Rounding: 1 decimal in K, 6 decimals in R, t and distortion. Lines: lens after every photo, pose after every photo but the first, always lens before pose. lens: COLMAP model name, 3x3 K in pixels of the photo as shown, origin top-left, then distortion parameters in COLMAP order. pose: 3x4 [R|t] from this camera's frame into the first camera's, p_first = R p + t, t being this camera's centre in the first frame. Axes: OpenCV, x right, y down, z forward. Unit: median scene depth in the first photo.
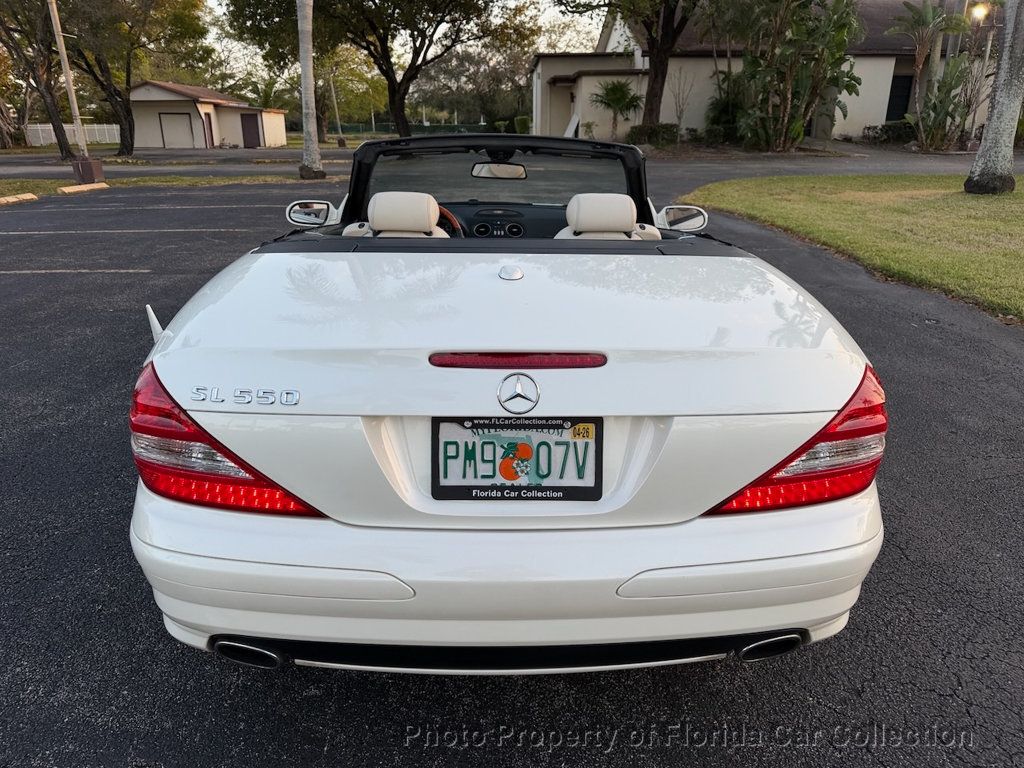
lens RADIAL K [[740.4, 0, 508.5], [0, 740.4, 360.8], [0, 0, 1]] dist [0.001149, -0.003652]
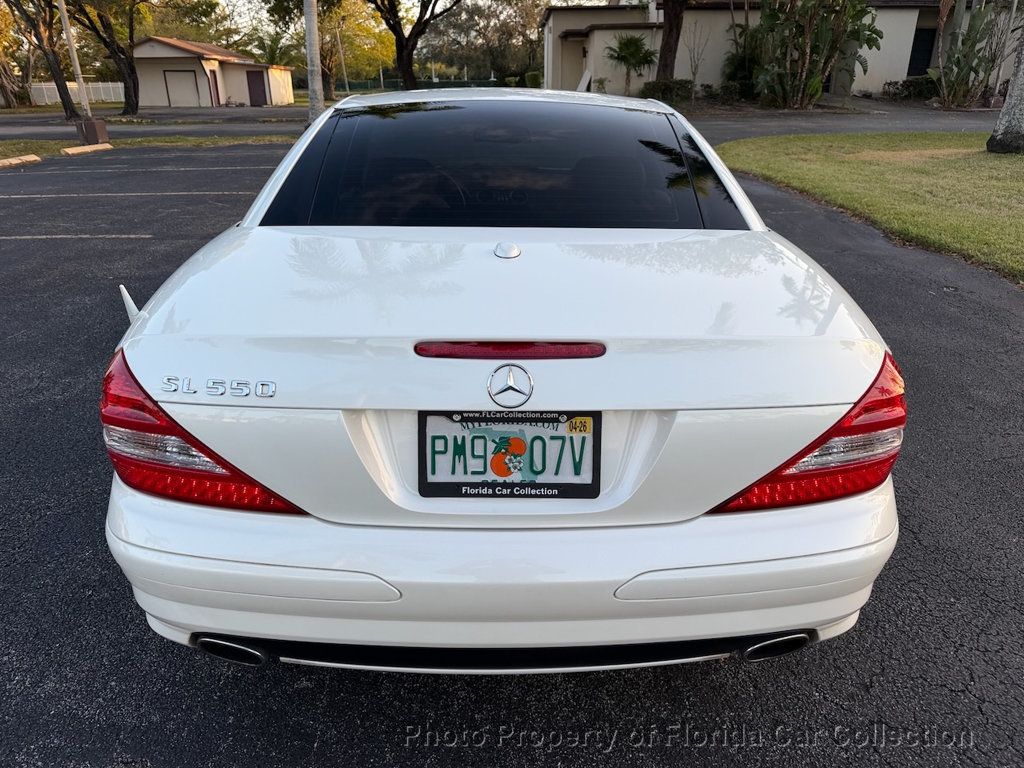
lens RADIAL K [[740.0, 0, 513.1], [0, 740.0, 365.2], [0, 0, 1]] dist [-0.000368, -0.005205]
pose [[0.999956, -0.000347, -0.009416, 0.019804], [0.000895, 0.998299, 0.058287, -0.027691], [0.009380, -0.058293, 0.998255, 0.055221]]
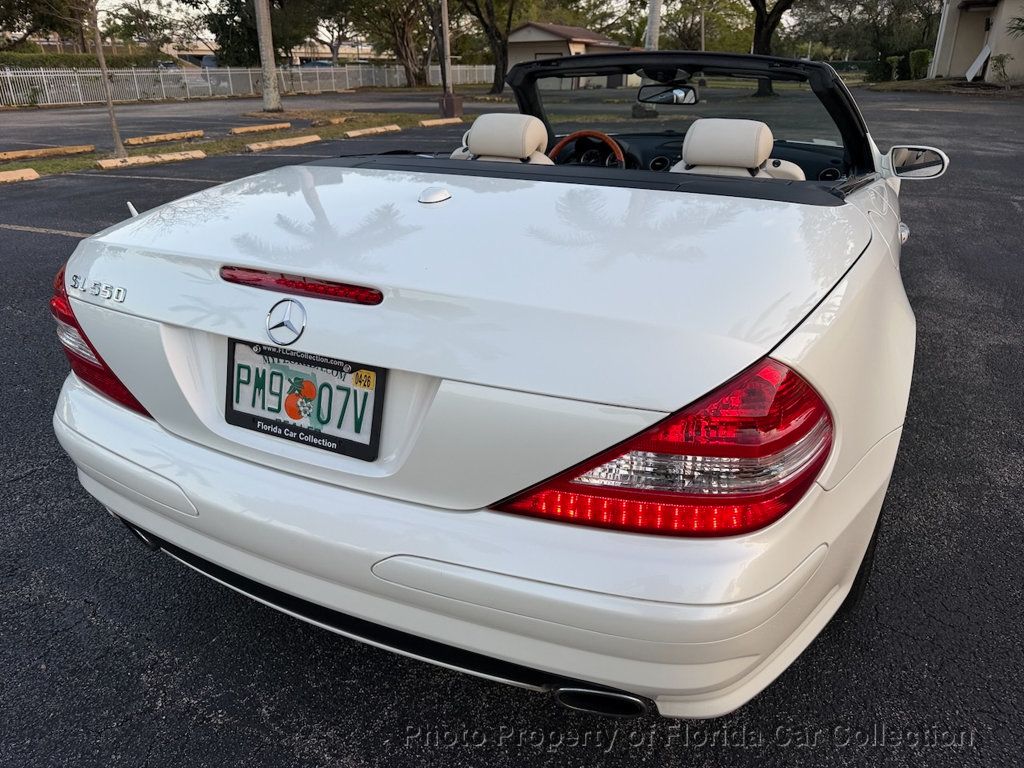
lens RADIAL K [[729.4, 0, 507.5], [0, 729.4, 367.2], [0, 0, 1]] dist [0.042080, -0.066014]
pose [[0.889387, 0.163129, -0.427058, 0.478670], [-0.127185, 0.985581, 0.111600, -0.025989], [0.439106, -0.044940, 0.897311, 0.253852]]
